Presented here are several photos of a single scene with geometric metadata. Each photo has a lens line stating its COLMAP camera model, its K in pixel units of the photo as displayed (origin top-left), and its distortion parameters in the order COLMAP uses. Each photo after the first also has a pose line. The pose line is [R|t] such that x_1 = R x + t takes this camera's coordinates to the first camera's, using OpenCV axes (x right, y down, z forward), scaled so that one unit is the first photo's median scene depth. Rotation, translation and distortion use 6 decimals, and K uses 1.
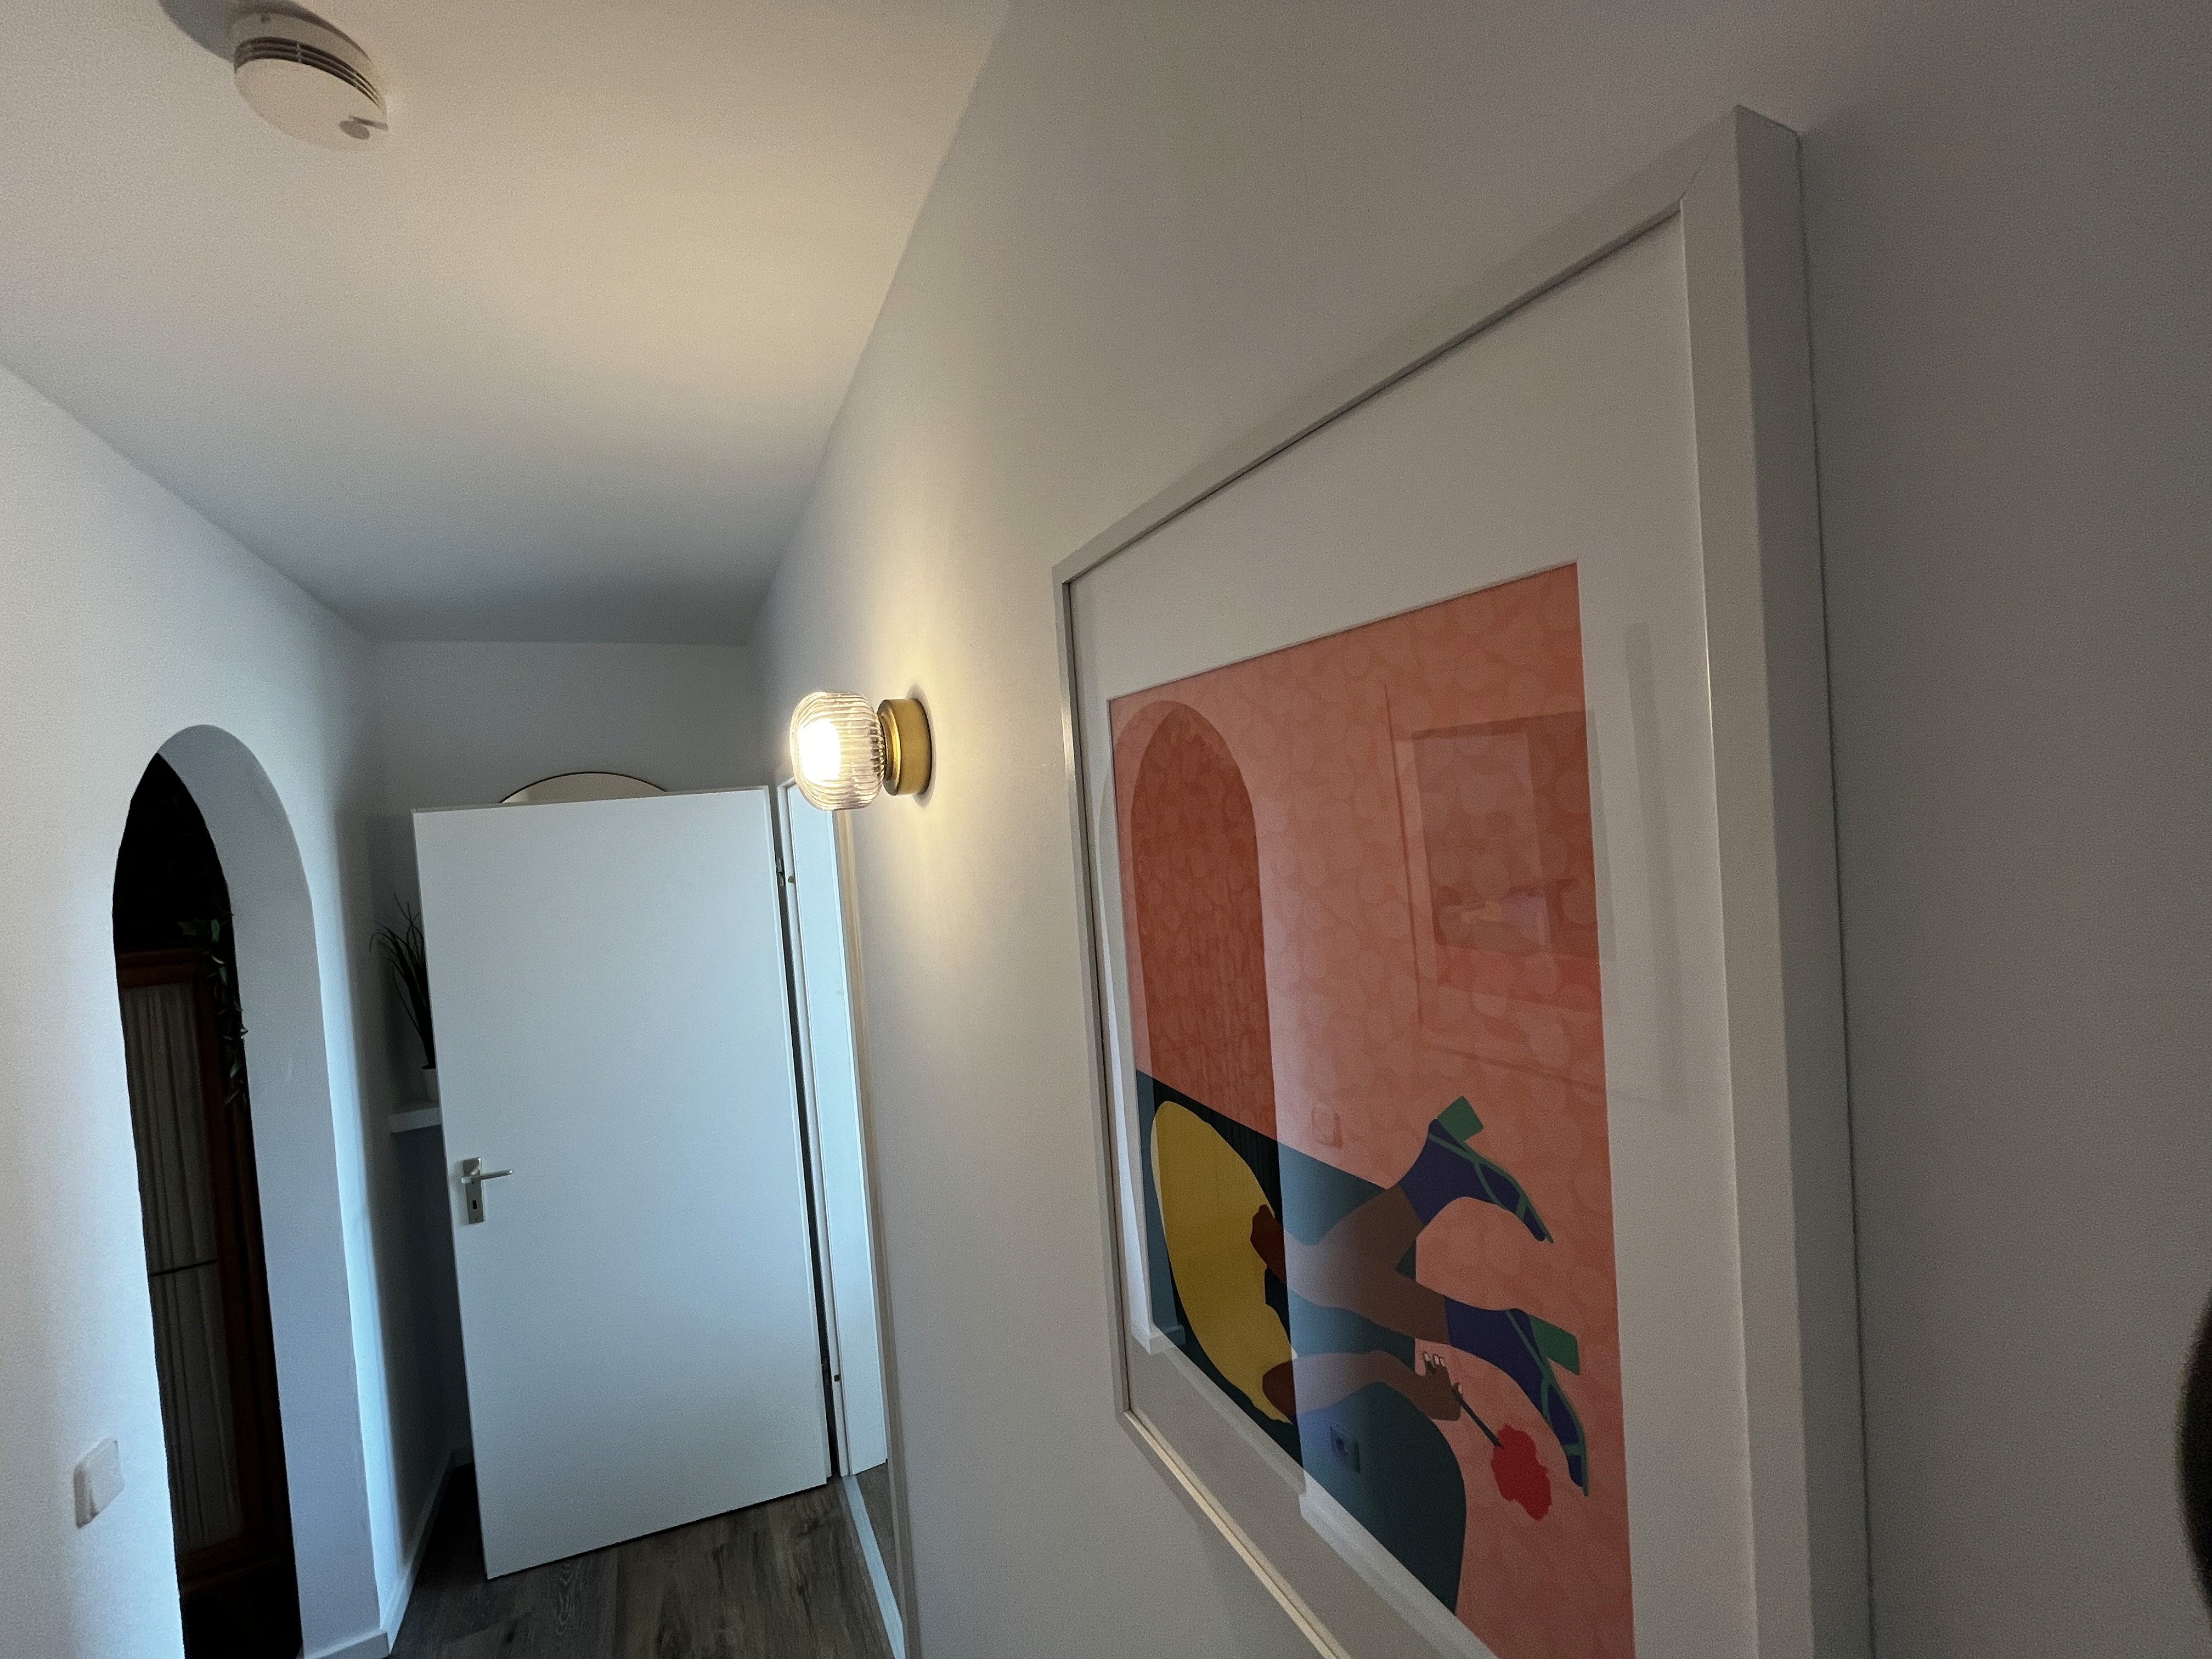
lens RADIAL K [[898.1, 0, 1104.0], [0, 898.1, 830.2], [0, 0, 1]] dist [-0.002860, -0.000272]
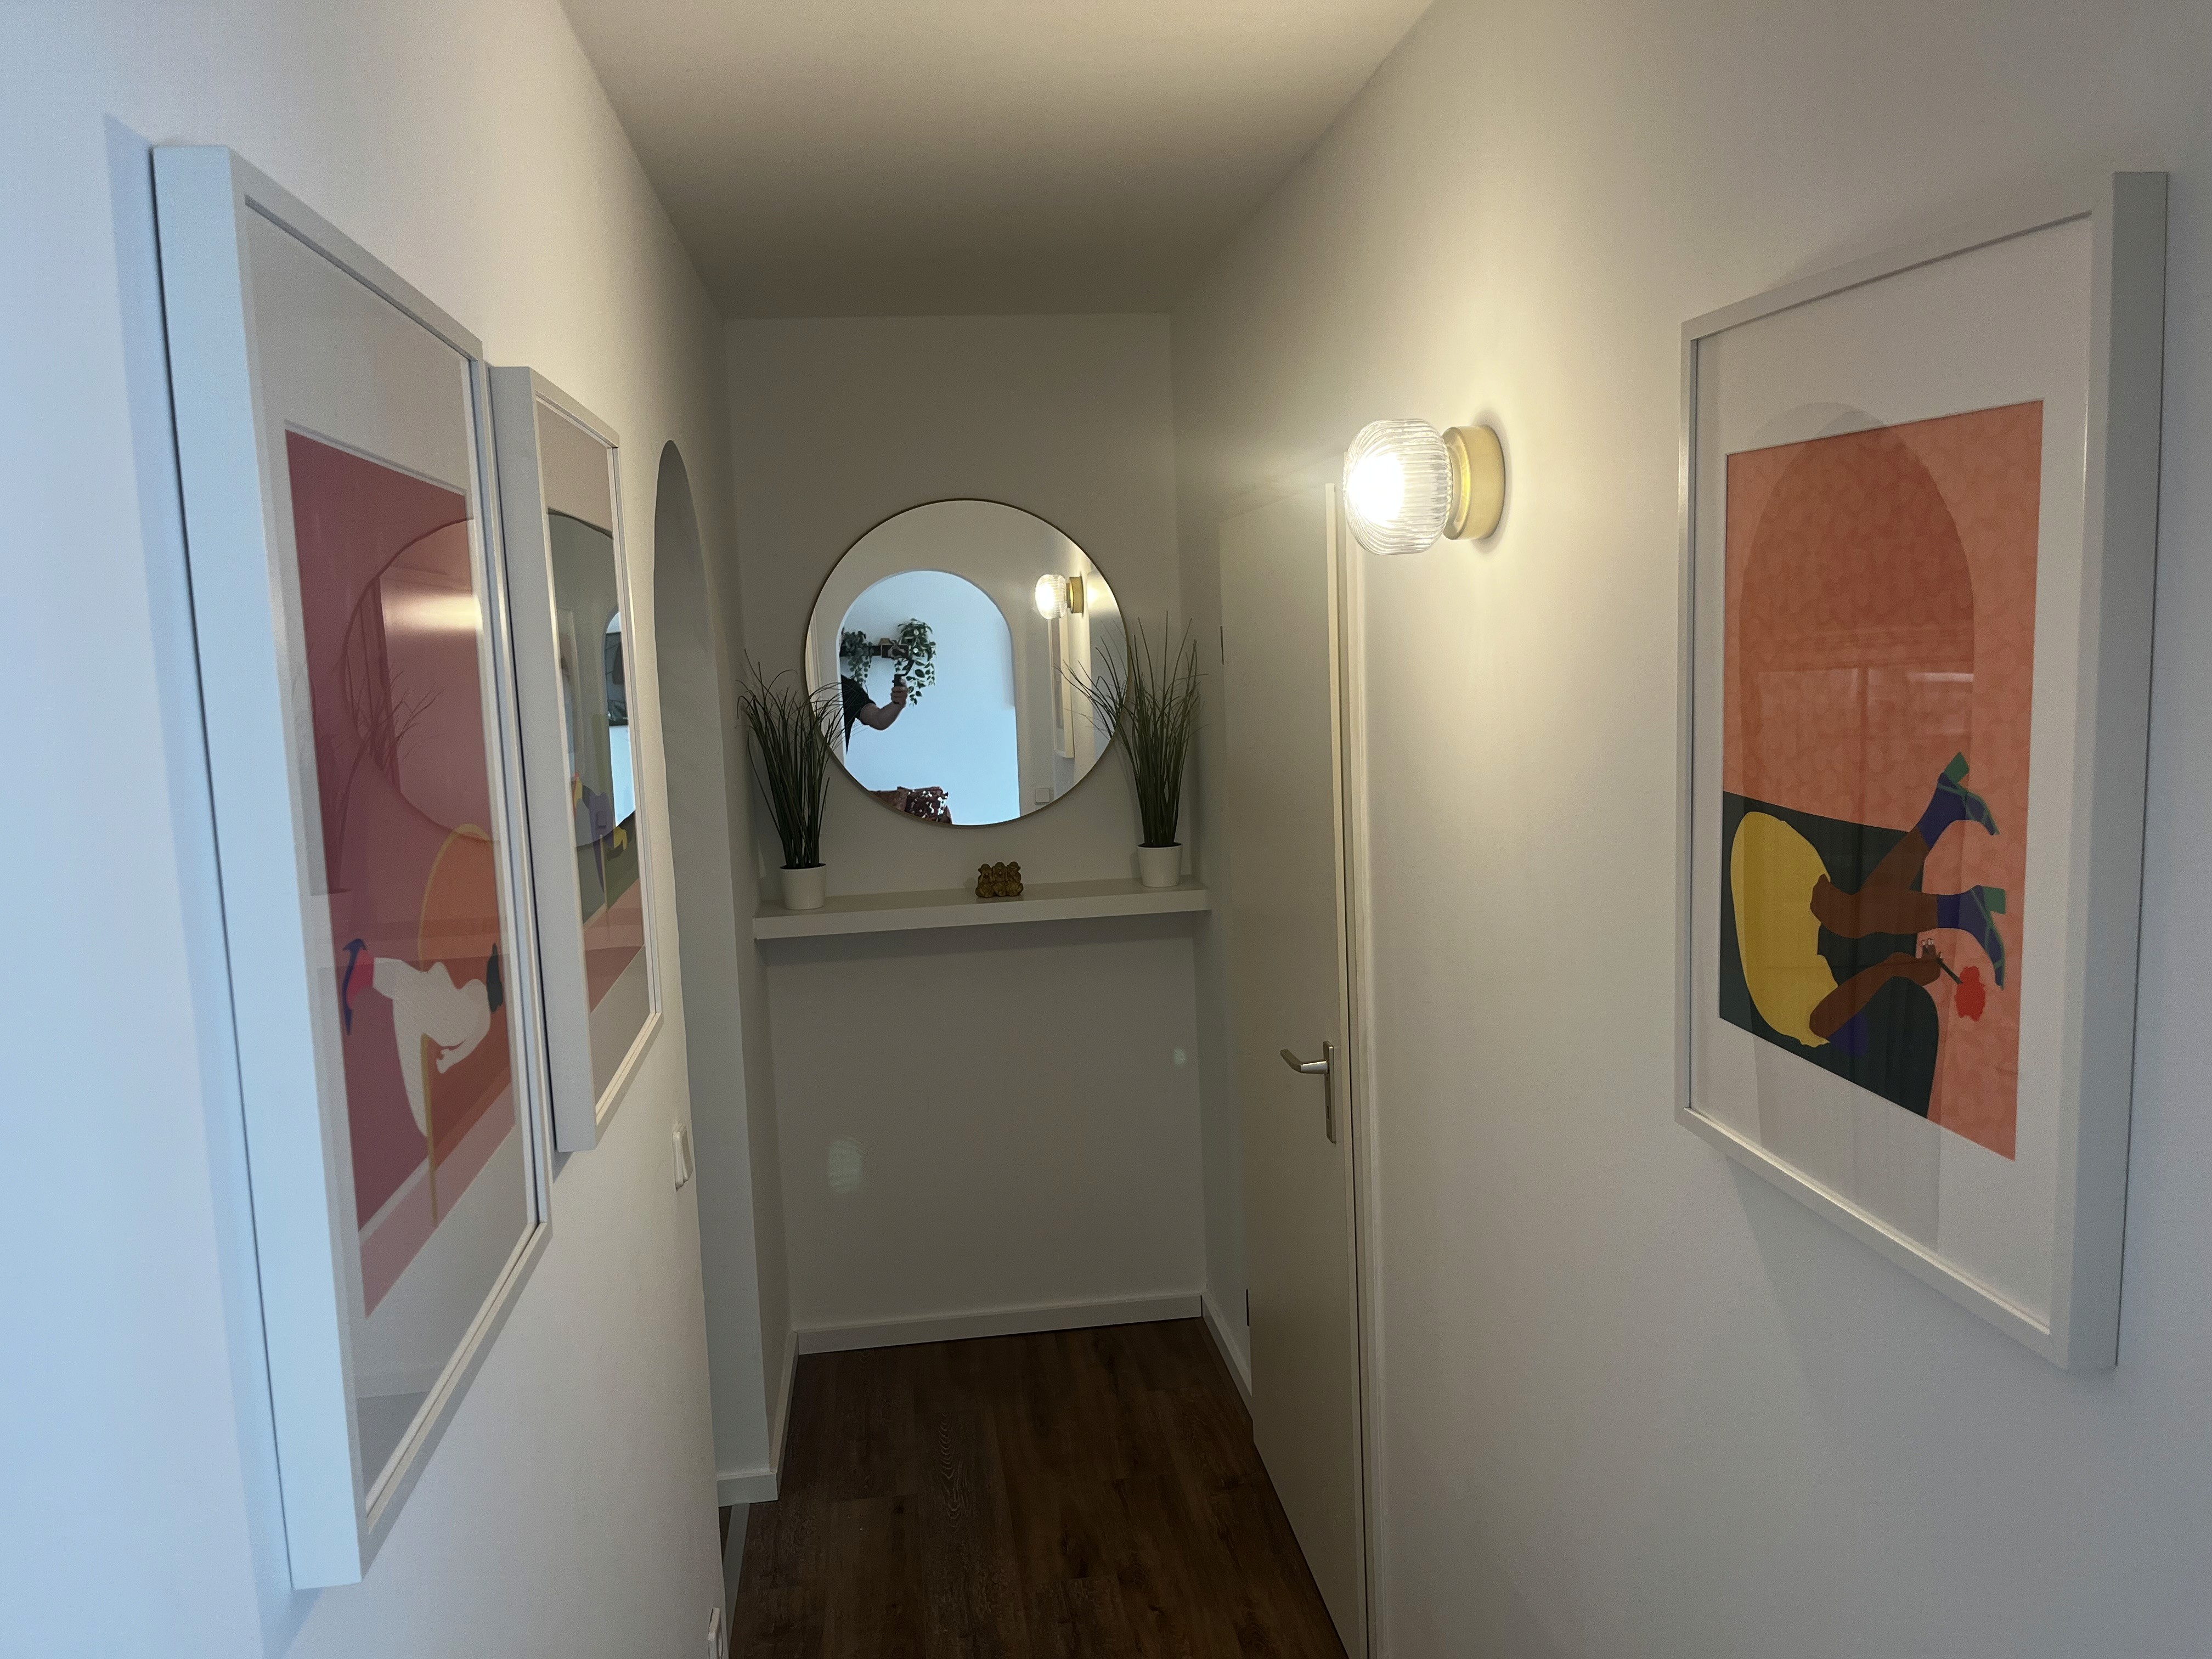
lens RADIAL K [[1684.5, 0, 1104.2], [0, 1684.5, 832.6], [0, 0, 1]] dist [0.045012, -0.052732]
pose [[0.944724, 0.081033, -0.317694, -0.028377], [-0.039798, 0.990154, 0.134207, 0.098648], [0.325441, -0.114145, 0.938648, -1.893664]]
